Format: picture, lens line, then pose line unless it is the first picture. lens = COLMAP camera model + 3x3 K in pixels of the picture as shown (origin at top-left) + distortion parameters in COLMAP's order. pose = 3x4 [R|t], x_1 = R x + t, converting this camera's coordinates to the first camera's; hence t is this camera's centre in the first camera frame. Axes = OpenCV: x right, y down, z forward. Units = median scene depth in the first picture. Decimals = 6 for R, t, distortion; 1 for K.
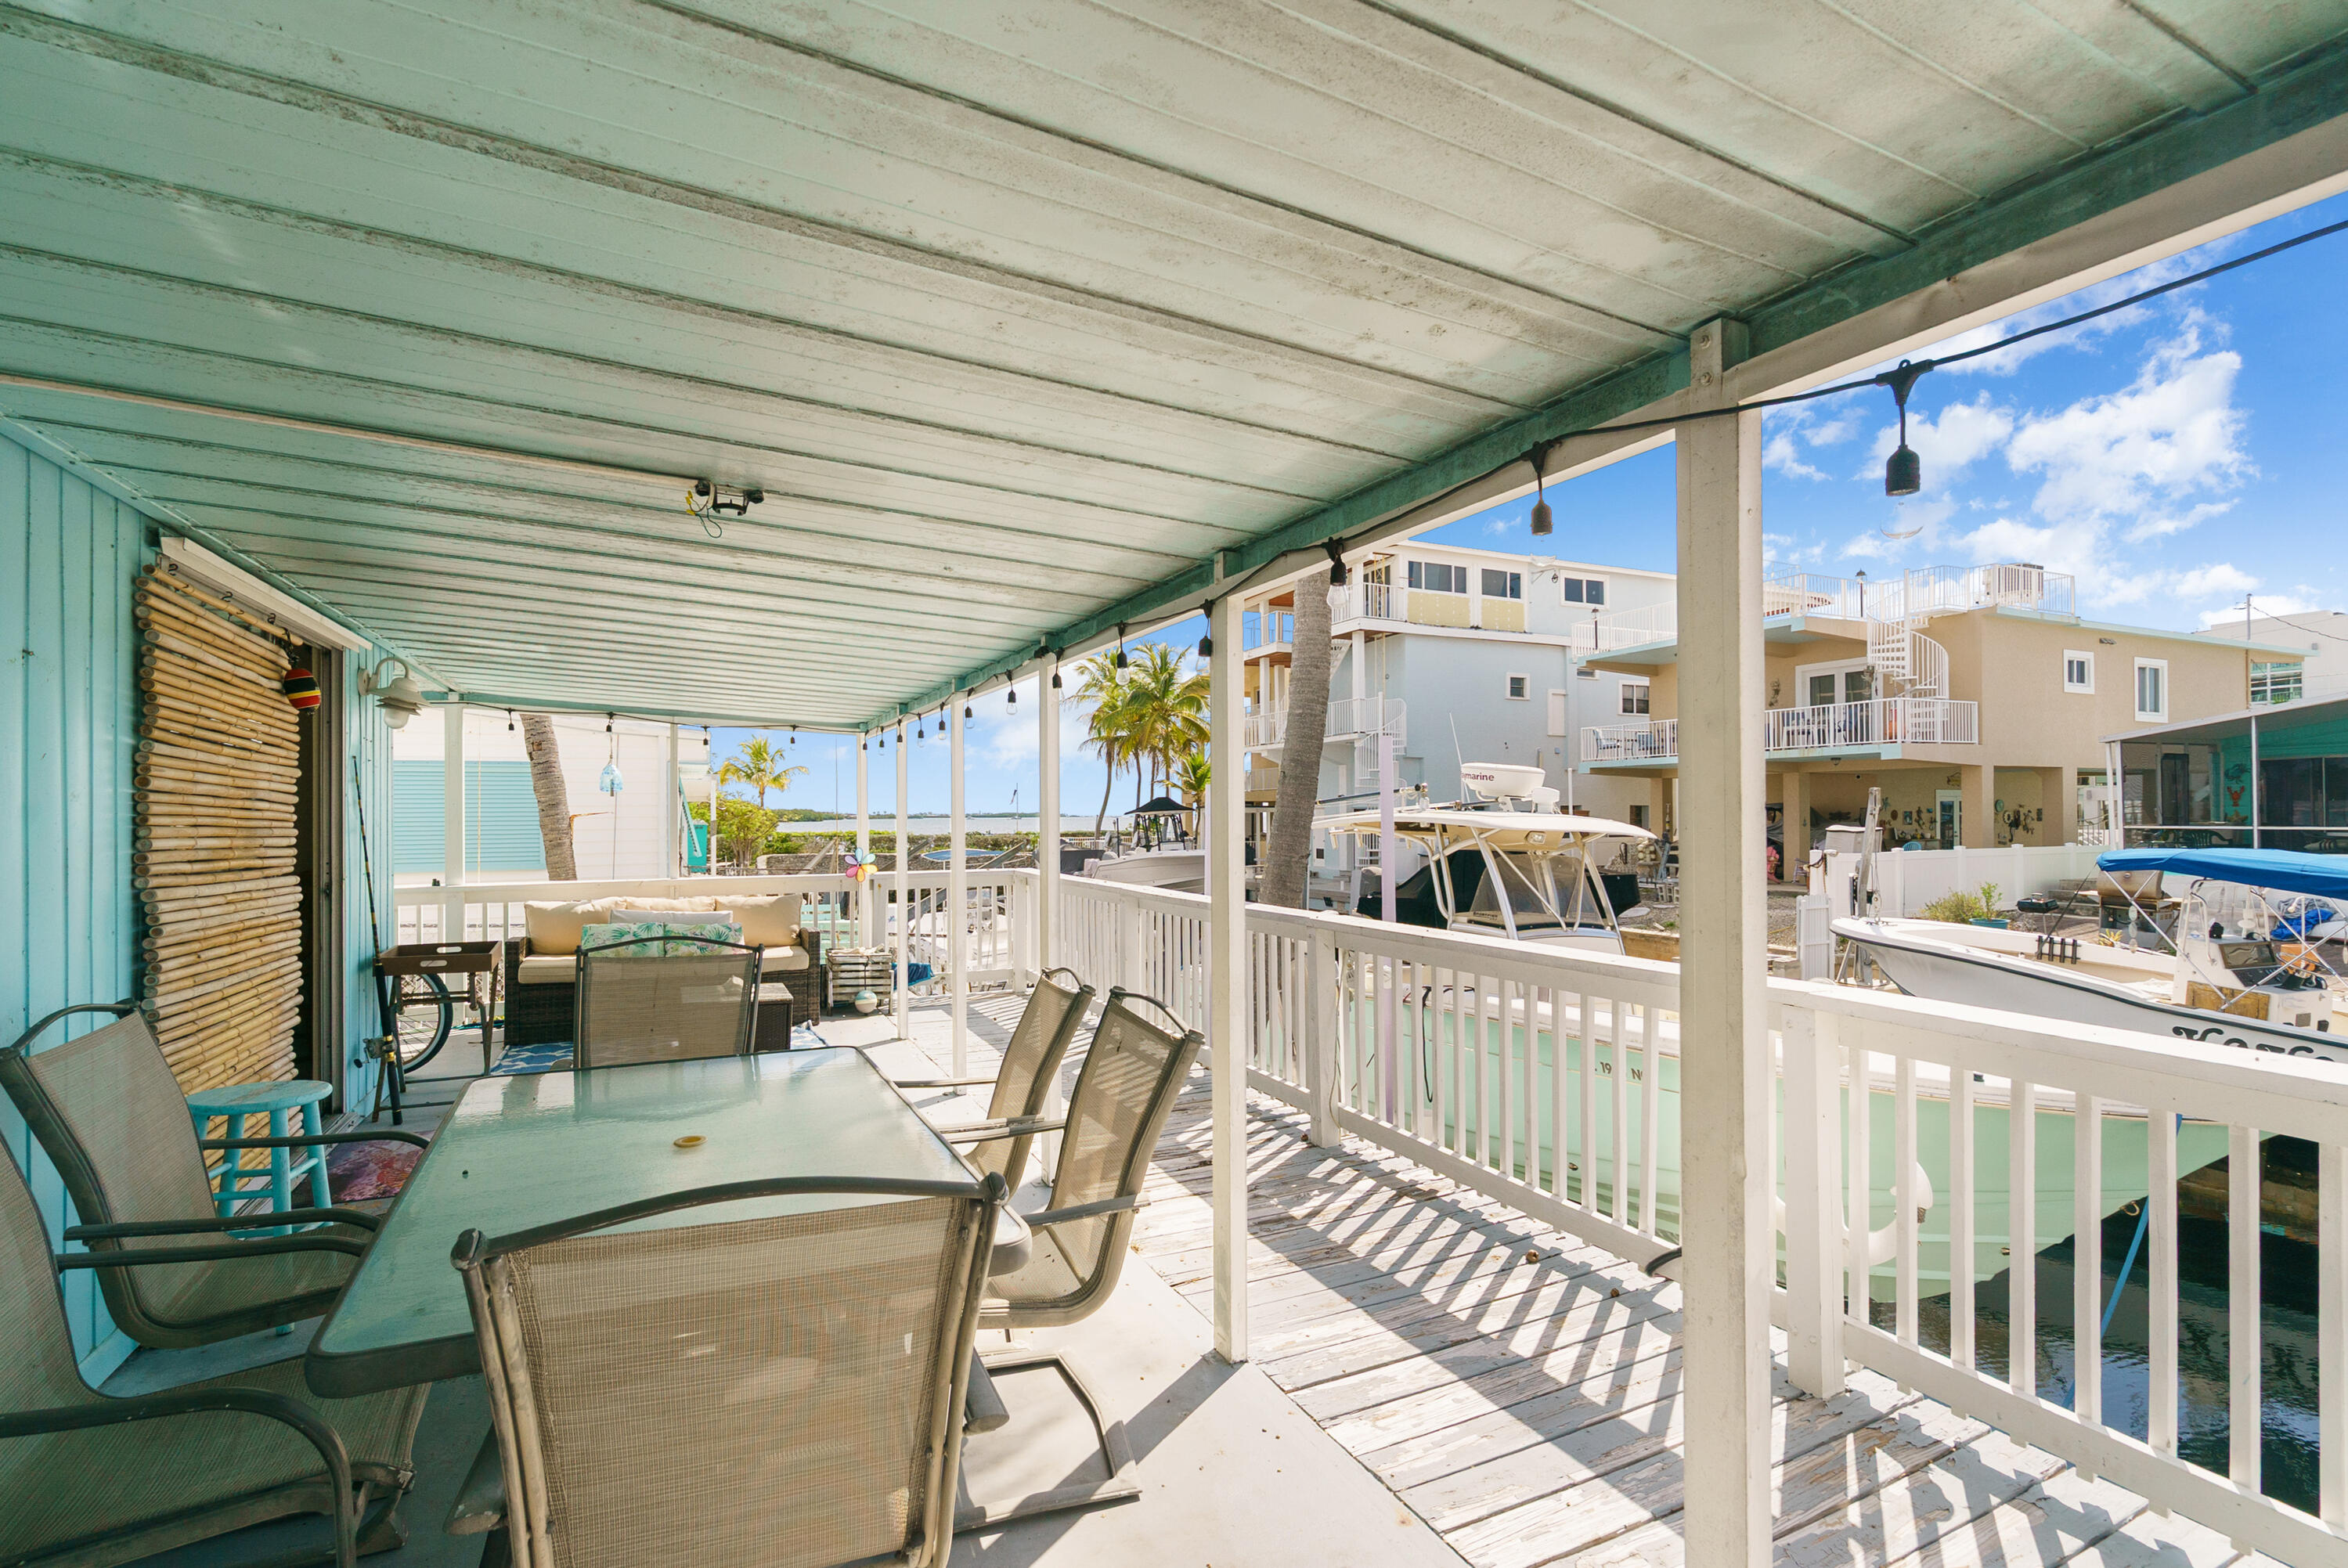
lens RADIAL K [[1071.0, 0, 1170.3], [0, 1071.0, 832.7], [0, 0, 1]] dist [-0.007508, 0.004588]
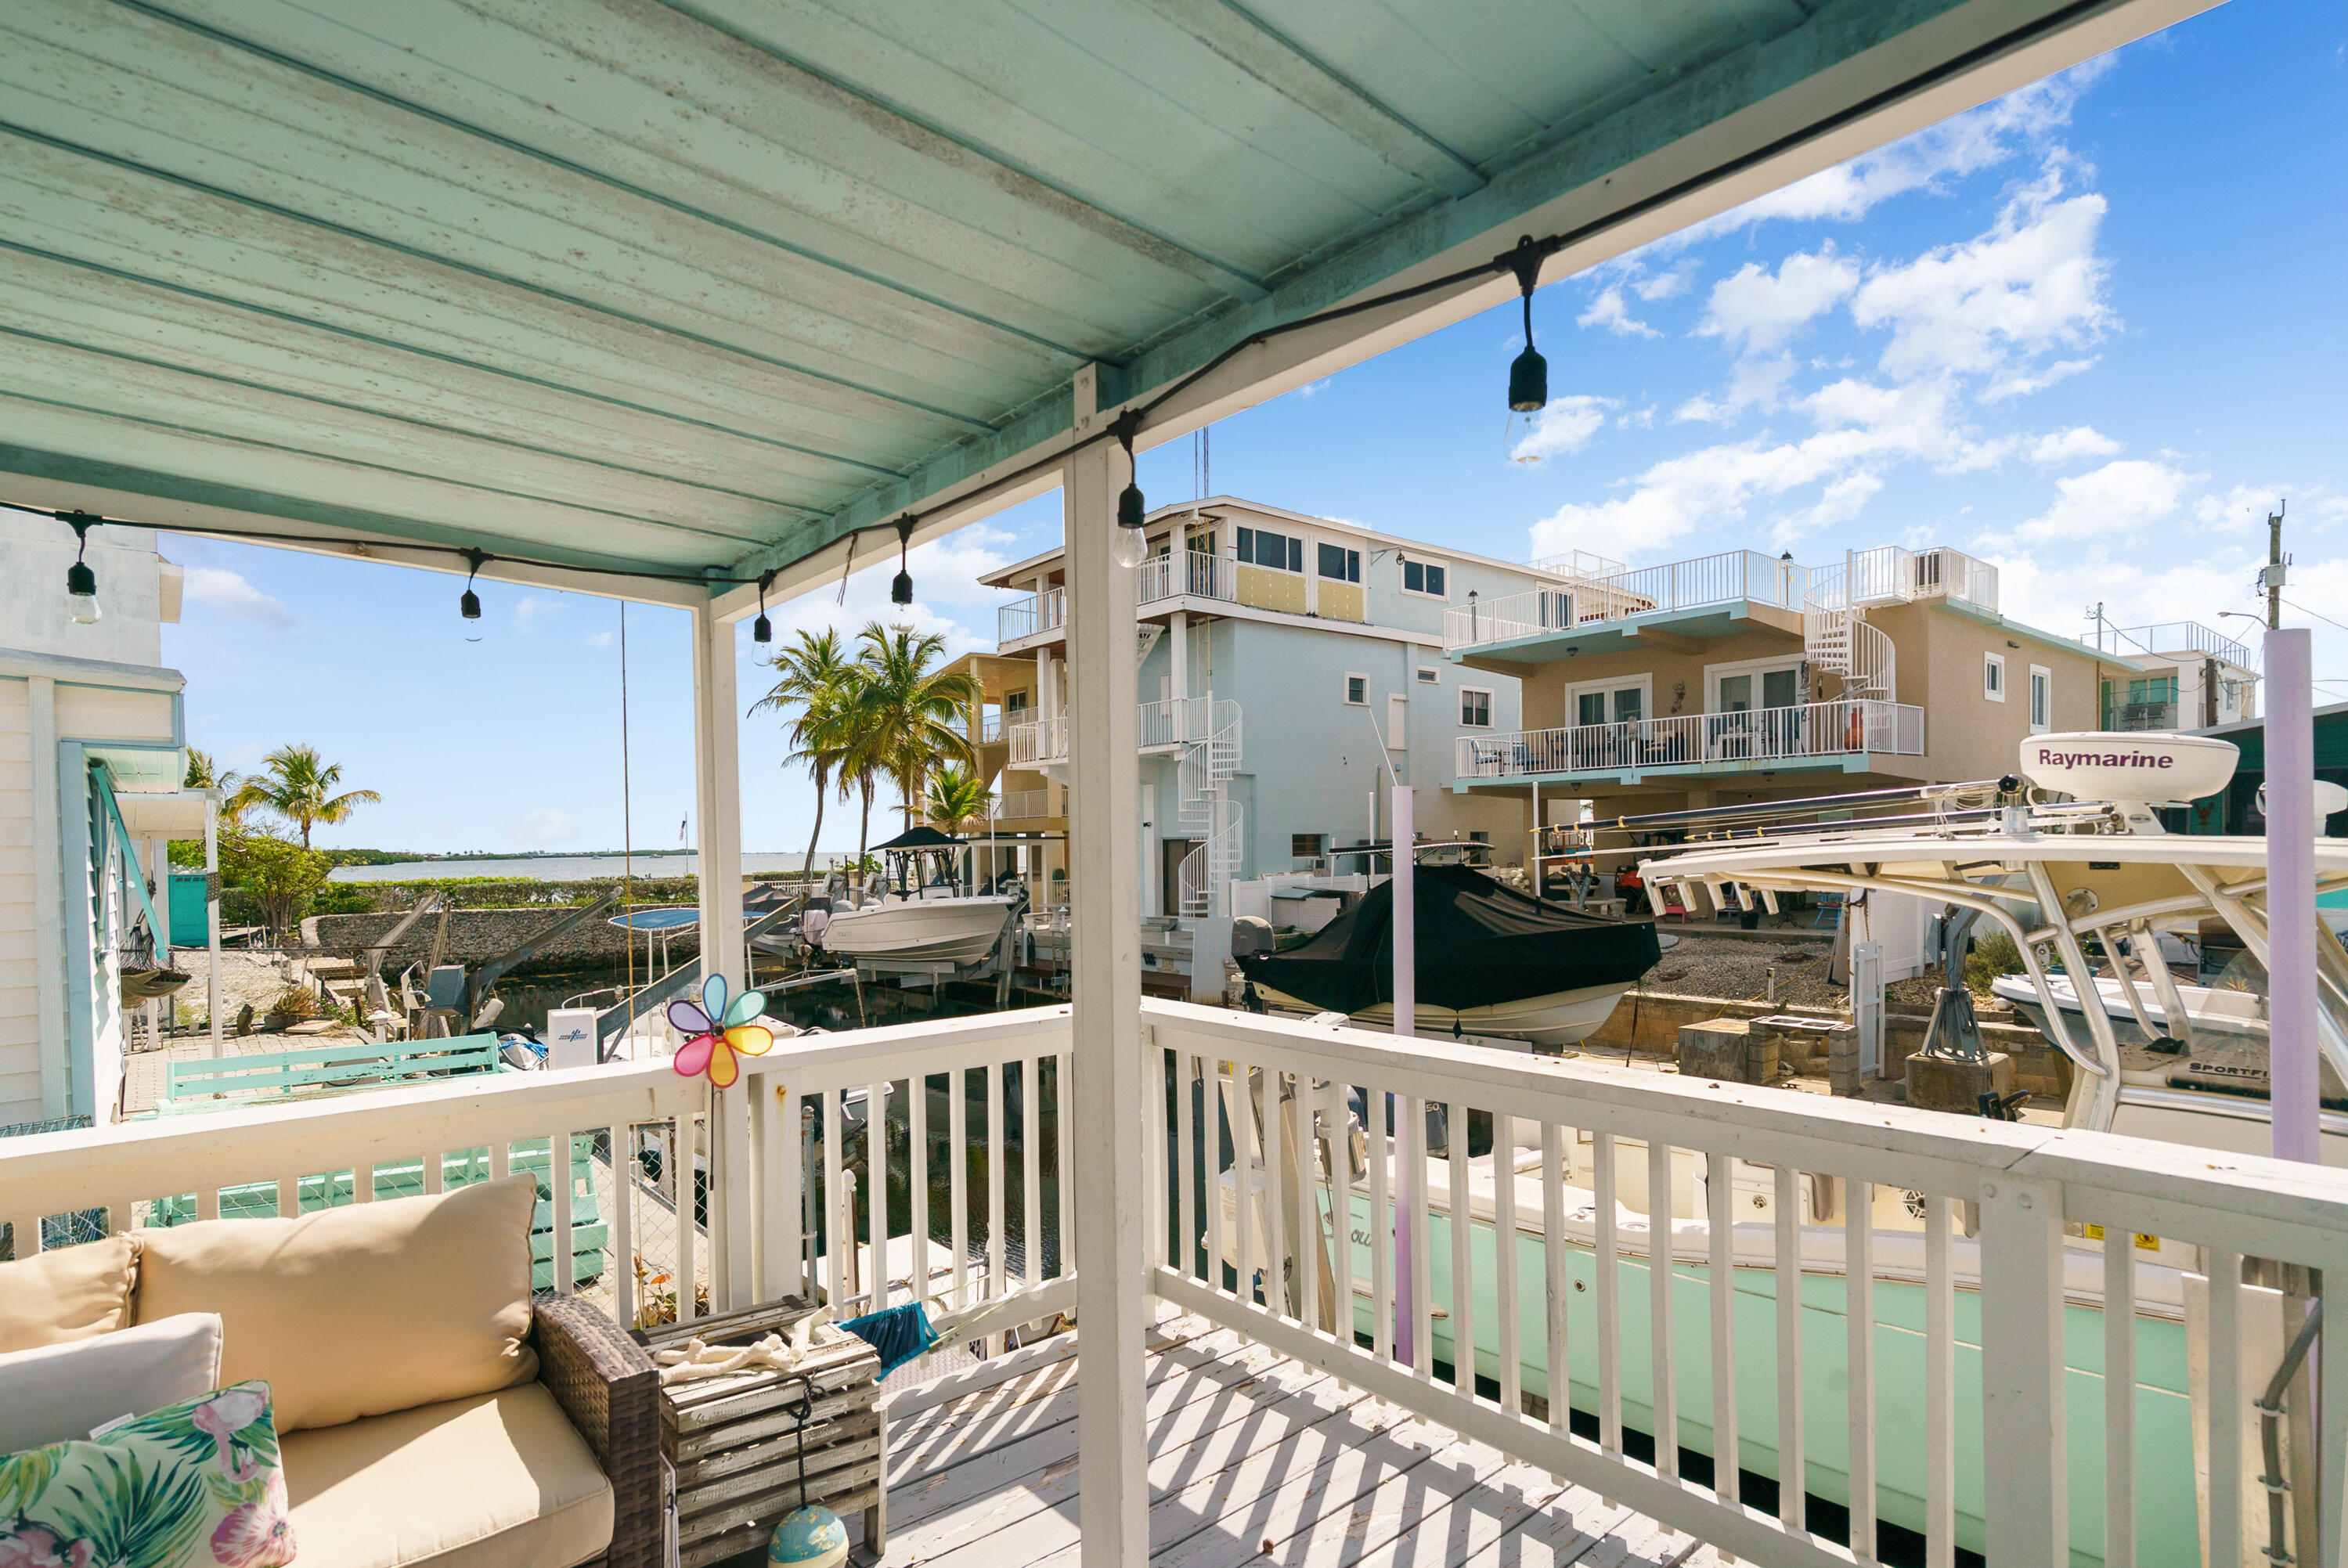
lens RADIAL K [[1193.6, 0, 1159.2], [0, 1193.6, 875.7], [0, 0, 1]] dist [0.005503, 0.000473]
pose [[0.967378, -0.018931, 0.252630, -0.060653], [0.017295, 0.999813, 0.008696, -0.003587], [-0.252747, -0.004043, 0.967524, 0.152512]]
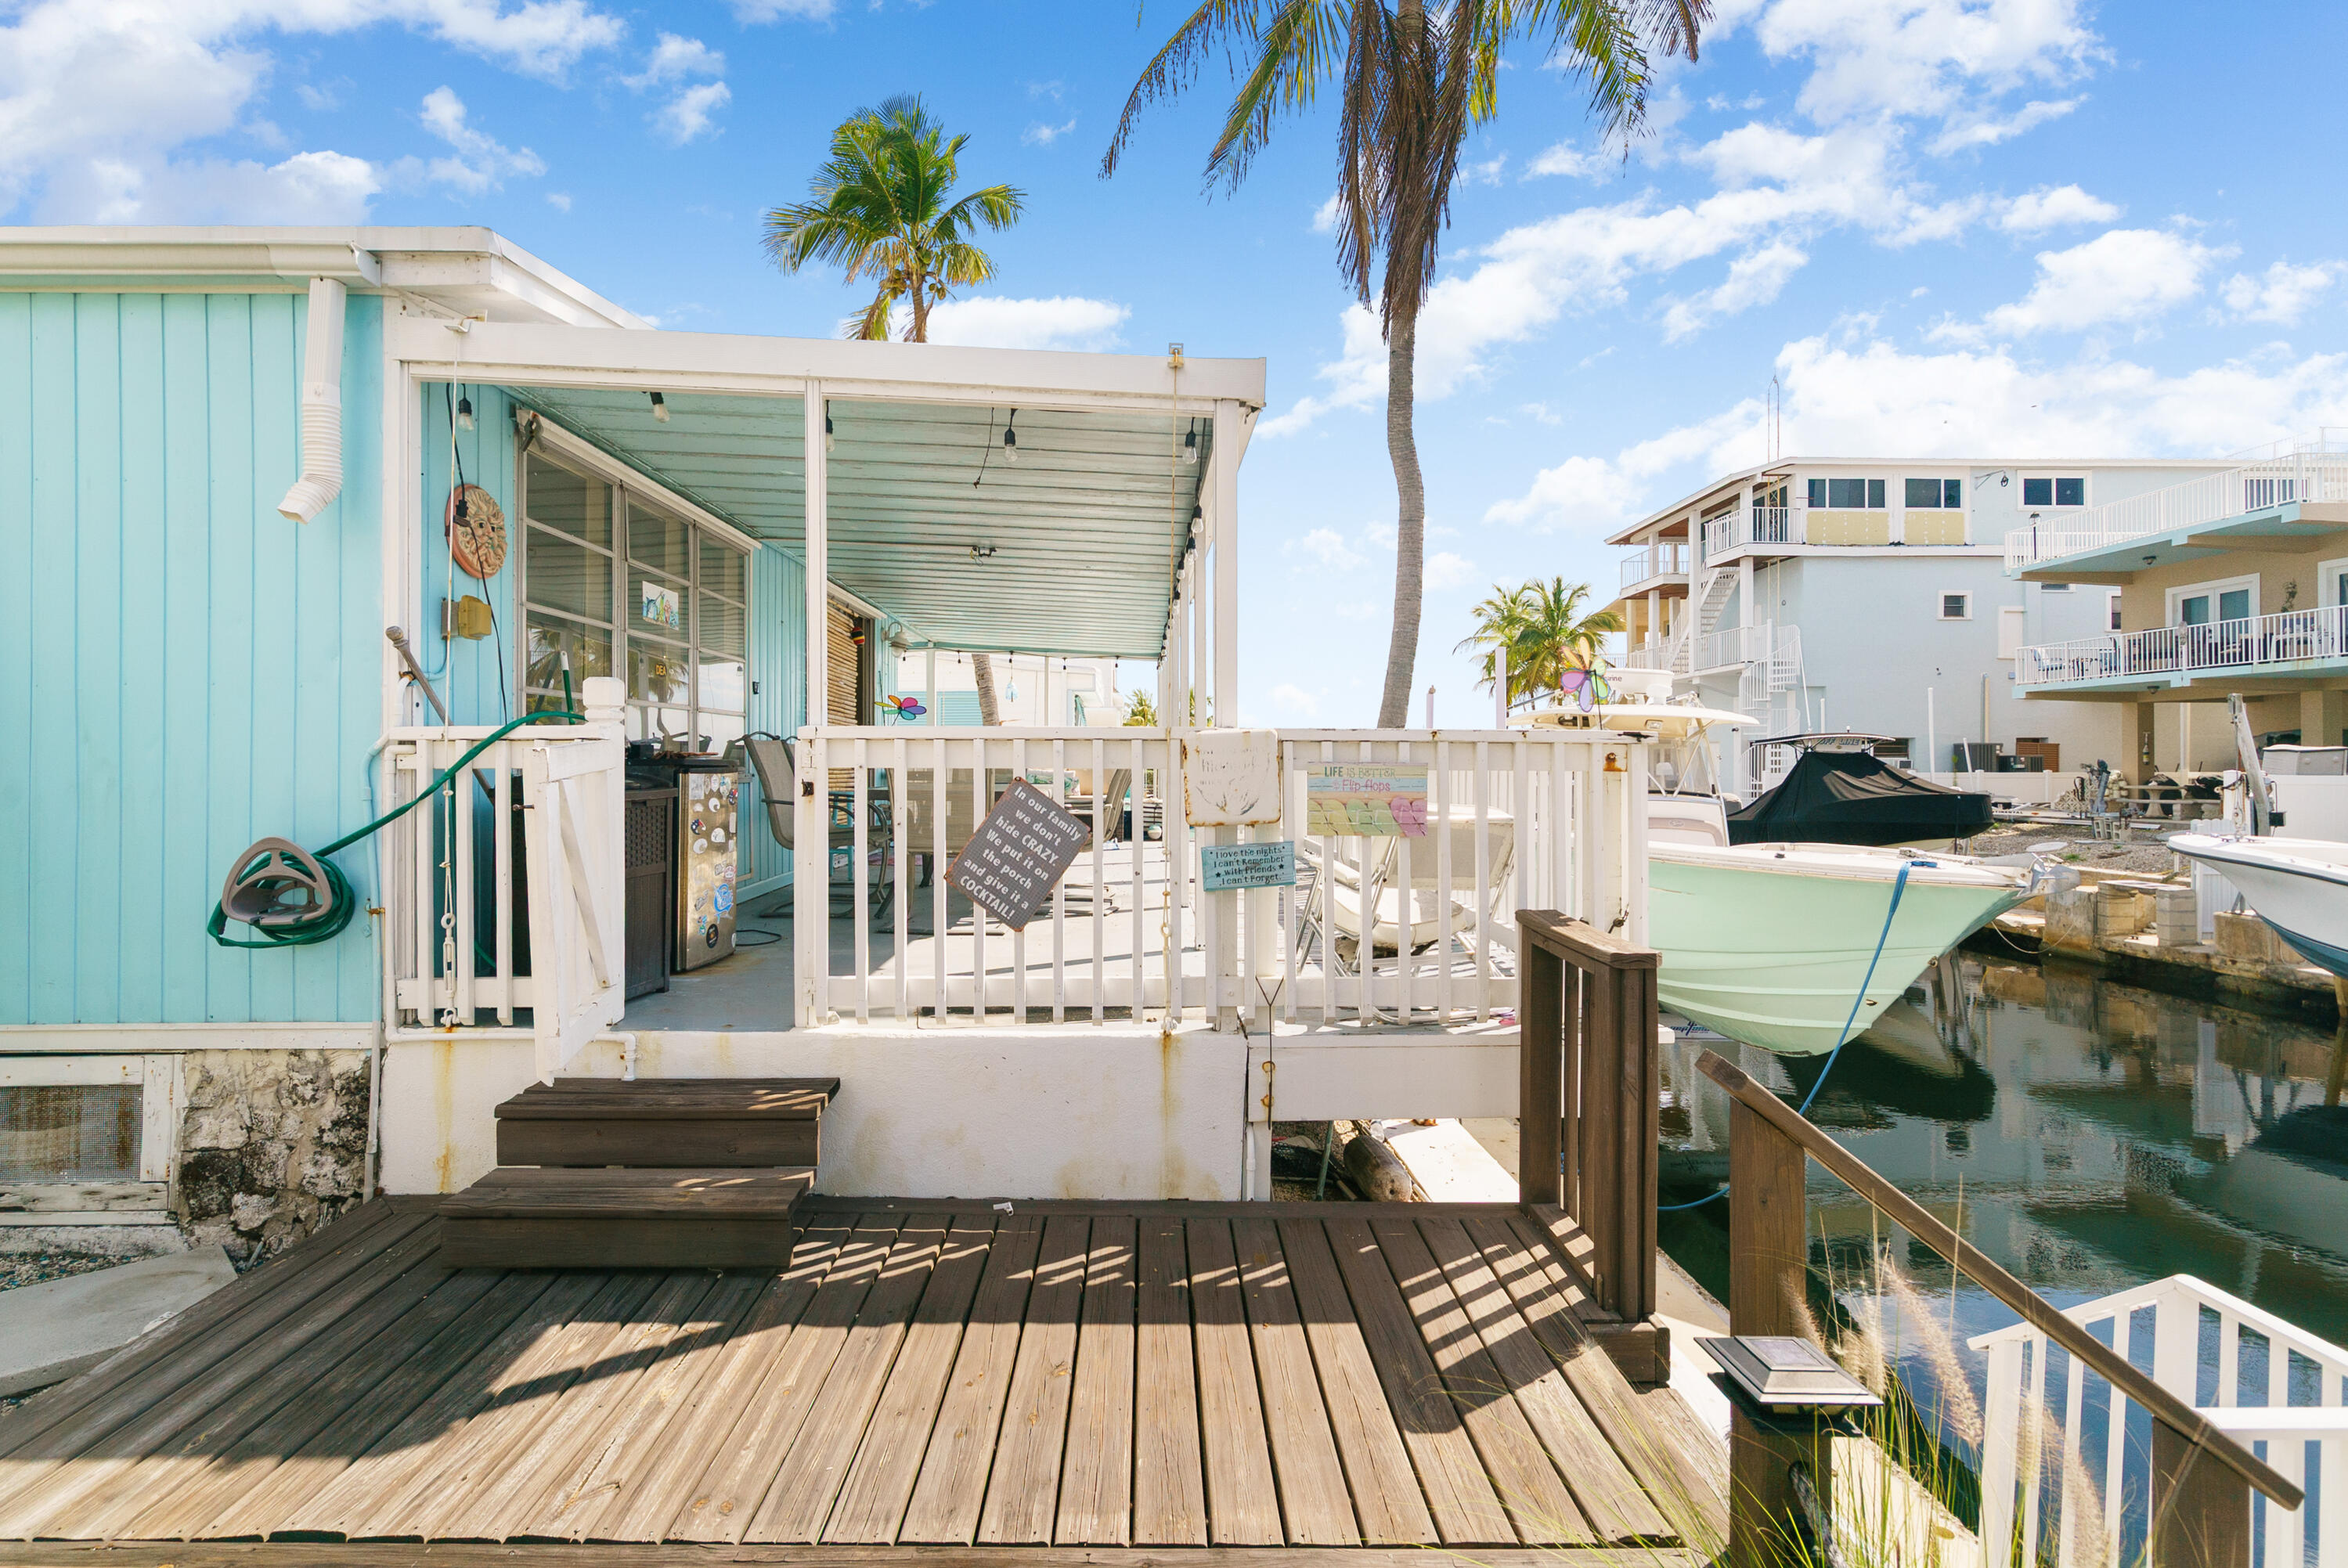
lens RADIAL K [[1071.0, 0, 1166.9], [0, 1071.0, 784.8], [0, 0, 1]] dist [-0.007508, 0.004588]
pose [[0.917797, 0.011908, -0.396872, 0.077390], [-0.010996, 0.999929, 0.004574, 0.018287], [0.396898, 0.000166, 0.917863, -0.092033]]
